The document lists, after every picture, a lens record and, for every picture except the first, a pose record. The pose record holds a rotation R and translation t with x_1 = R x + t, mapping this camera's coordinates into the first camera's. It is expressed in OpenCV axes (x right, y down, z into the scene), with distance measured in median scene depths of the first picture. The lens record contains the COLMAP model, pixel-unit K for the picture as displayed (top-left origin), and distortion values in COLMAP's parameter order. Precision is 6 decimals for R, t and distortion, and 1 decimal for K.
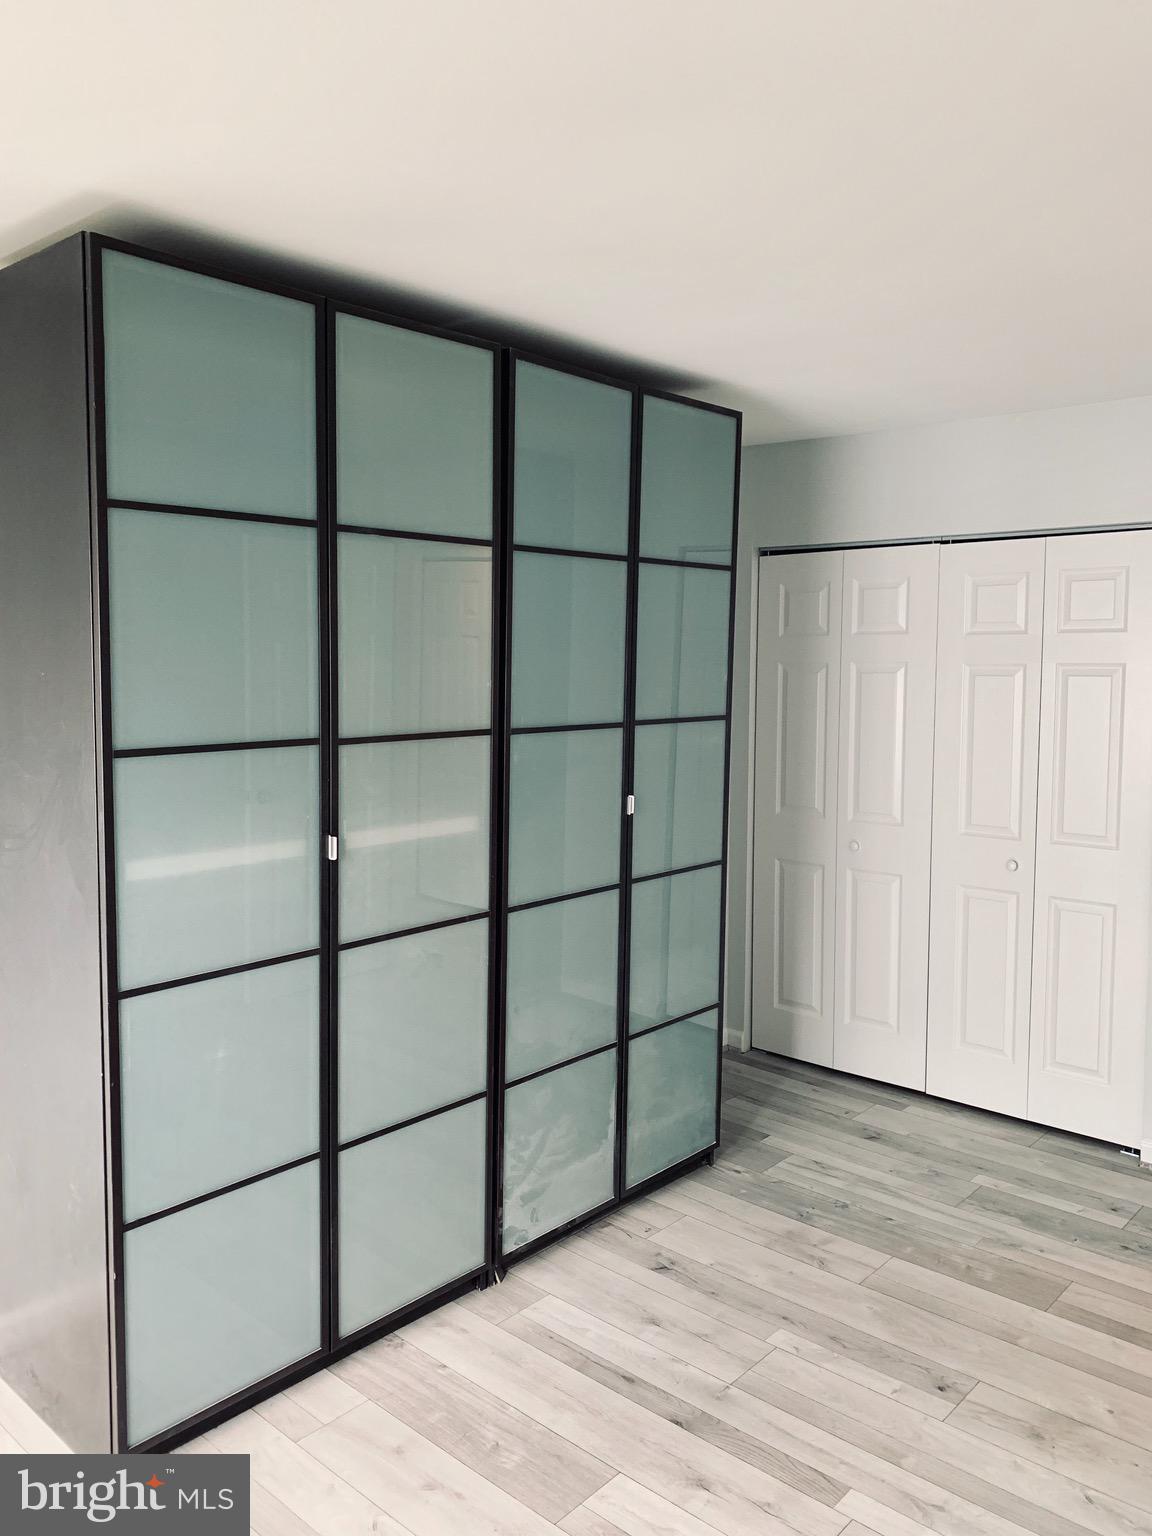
lens RADIAL K [[1185.3, 0, 576.8], [0, 1185.3, 750.9], [0, 0, 1]] dist [0.016013, -0.010358]
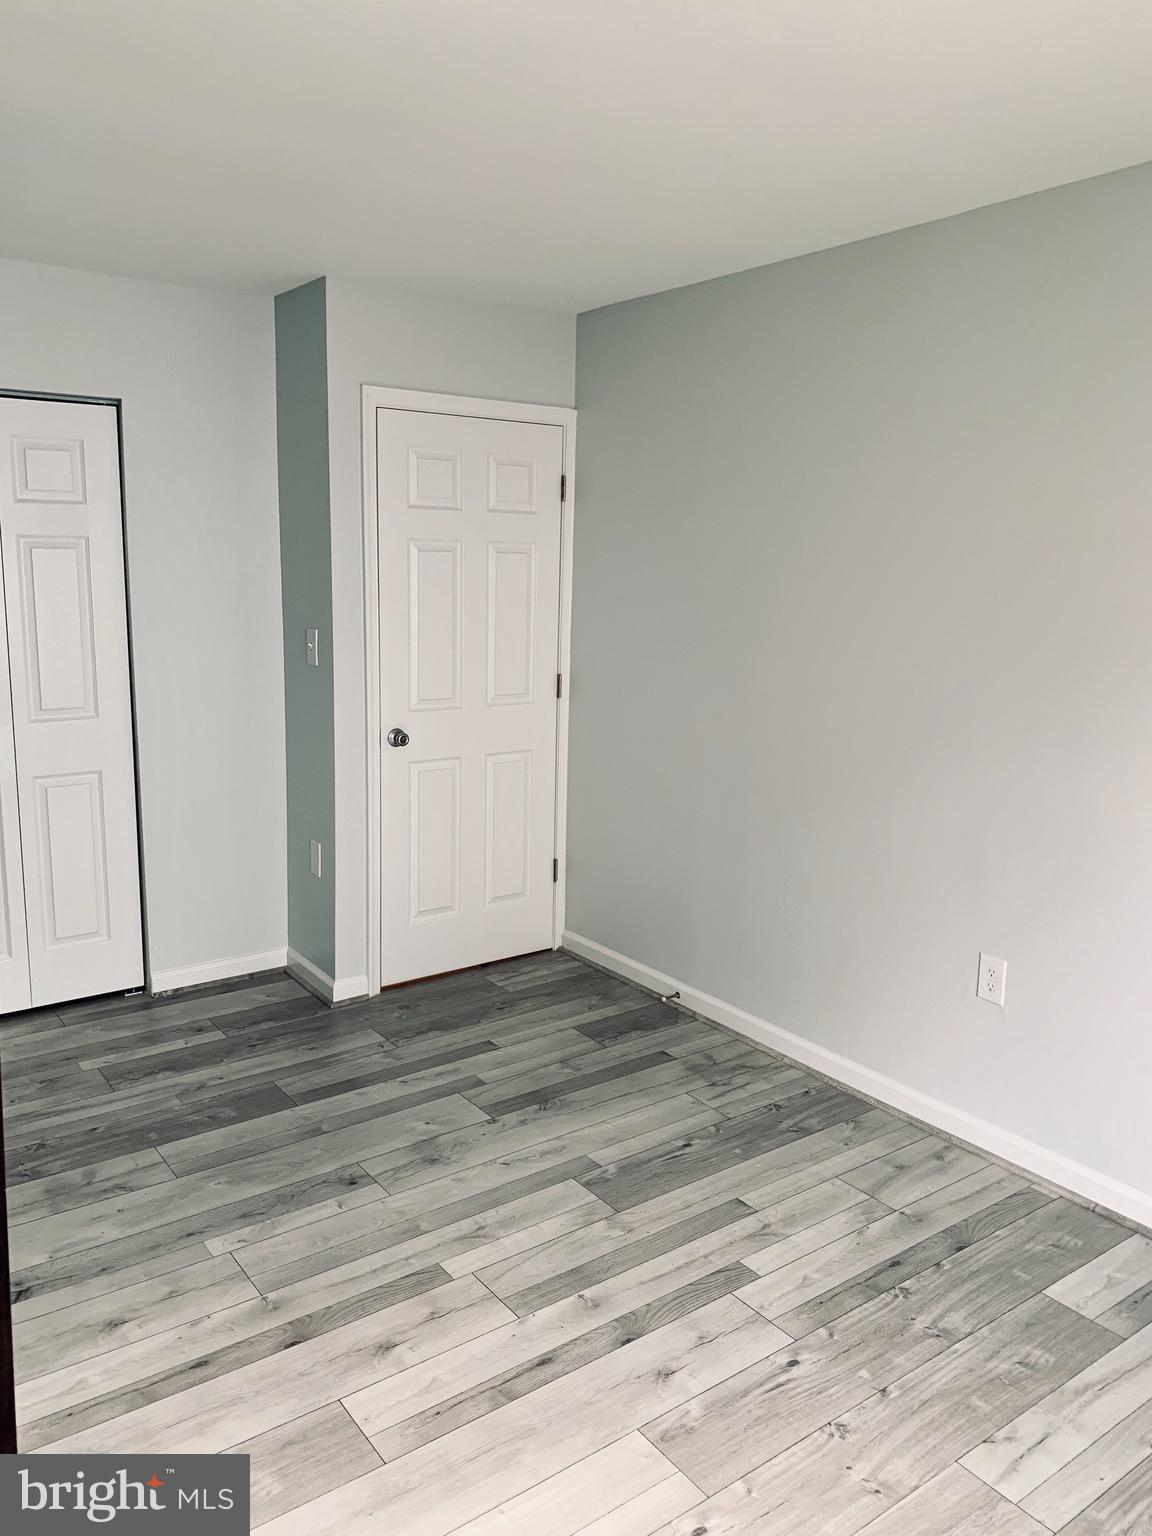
lens RADIAL K [[1184.1, 0, 573.8], [0, 1184.1, 750.2], [0, 0, 1]] dist [0.009918, -0.000421]
pose [[0.200047, -0.159601, 0.966700, -0.606334], [0.059109, 0.986812, 0.150690, -0.026637], [-0.978002, 0.026996, 0.206842, 0.489928]]
